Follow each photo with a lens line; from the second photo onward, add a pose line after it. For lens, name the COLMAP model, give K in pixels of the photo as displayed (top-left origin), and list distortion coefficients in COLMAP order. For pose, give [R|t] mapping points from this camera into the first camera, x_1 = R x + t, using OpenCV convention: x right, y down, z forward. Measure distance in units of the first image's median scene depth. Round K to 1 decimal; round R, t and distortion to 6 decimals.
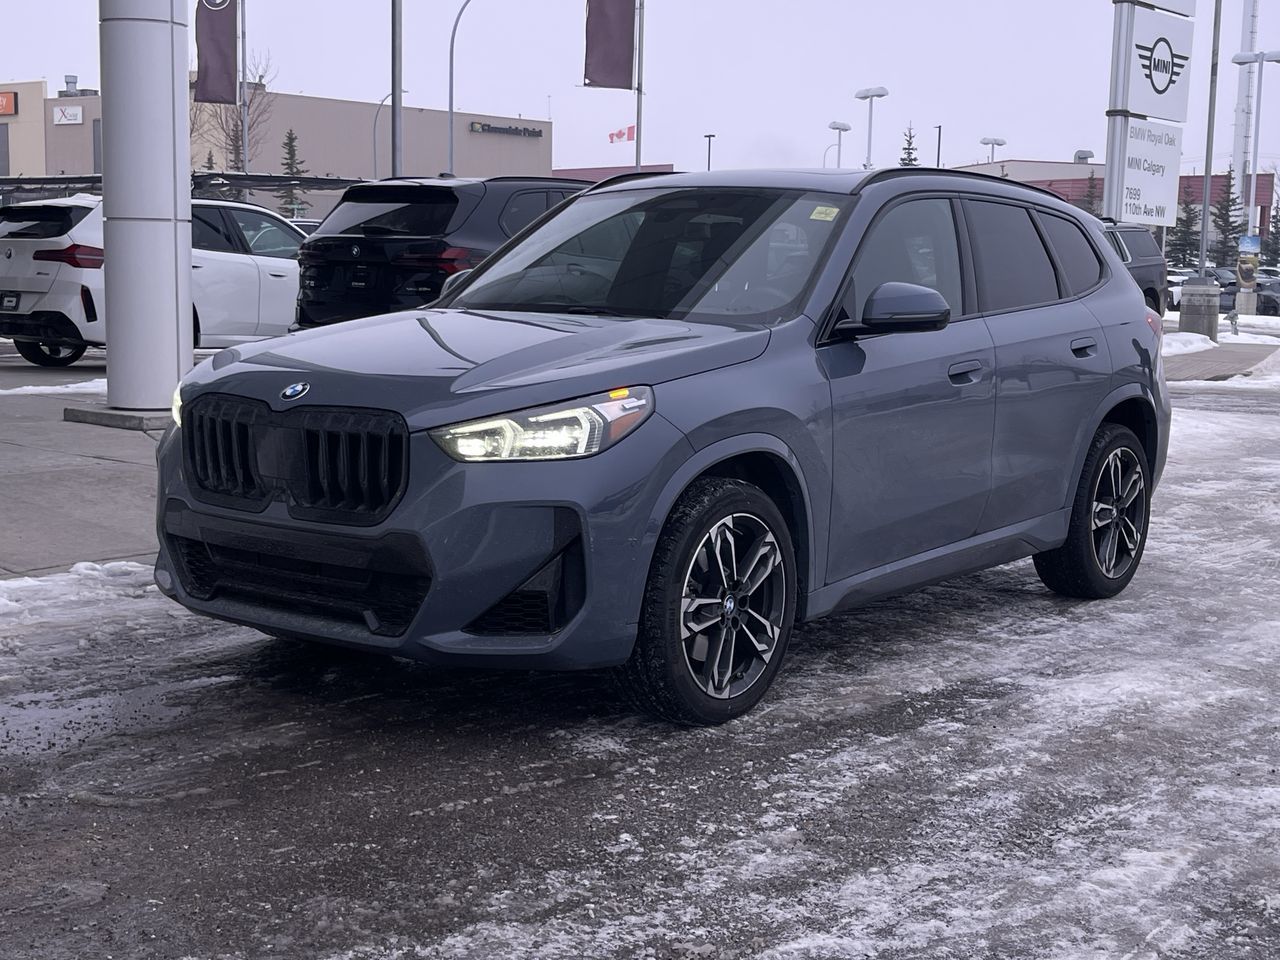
lens RADIAL K [[1767.3, 0, 640.0], [0, 1767.3, 480.0], [0, 0, 1]] dist [0.137127, -0.430610]
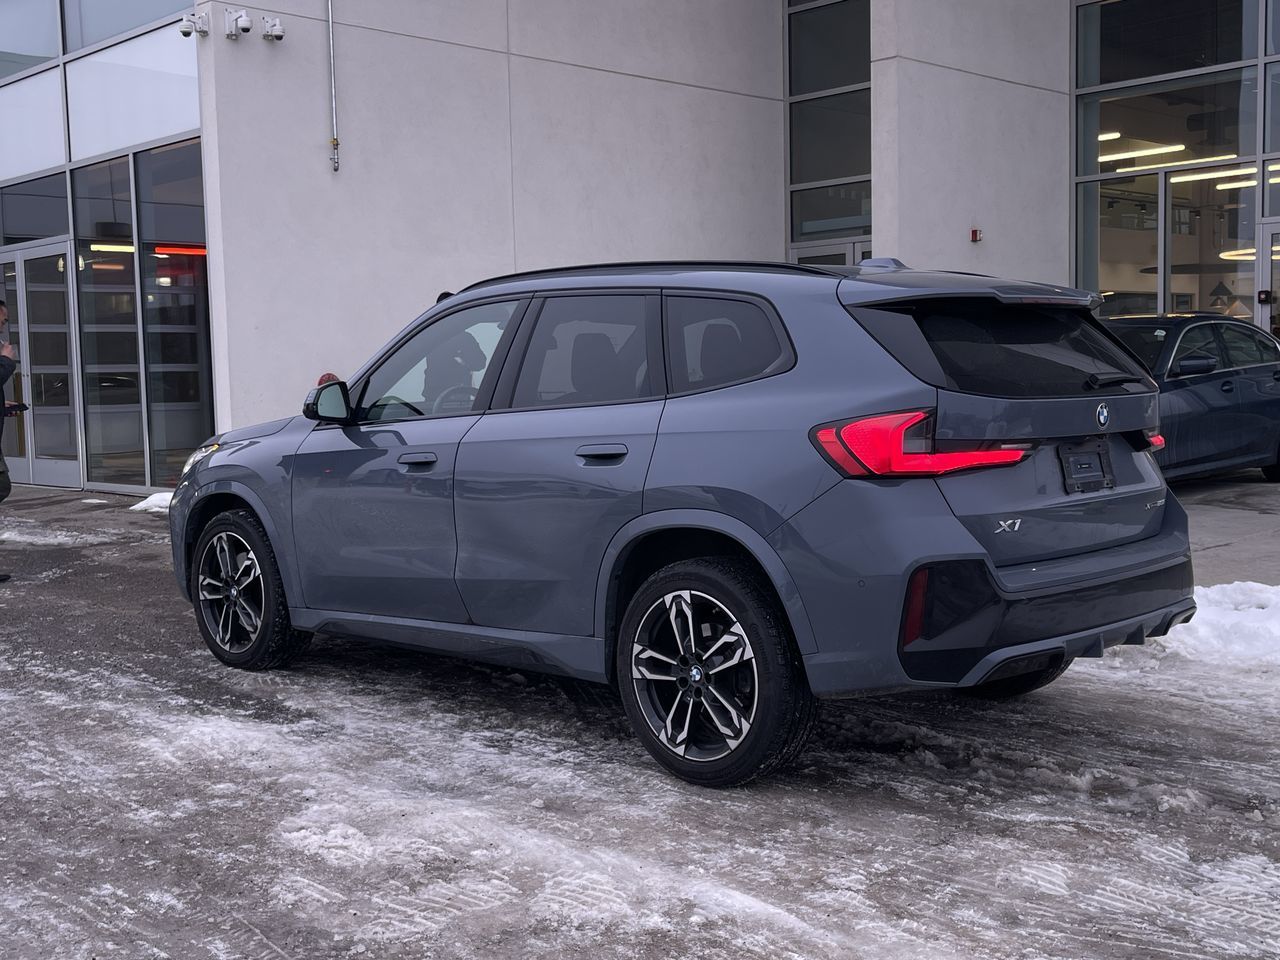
lens RADIAL K [[1495.6, 0, 633.3], [0, 1495.6, 475.2], [0, 0, 1]] dist [0.107719, -0.270289]
pose [[-0.126564, 0.052365, -0.990575, 1.258572], [-0.107115, 0.992045, 0.066129, -0.148988], [0.986158, 0.114475, -0.119948, 1.441065]]
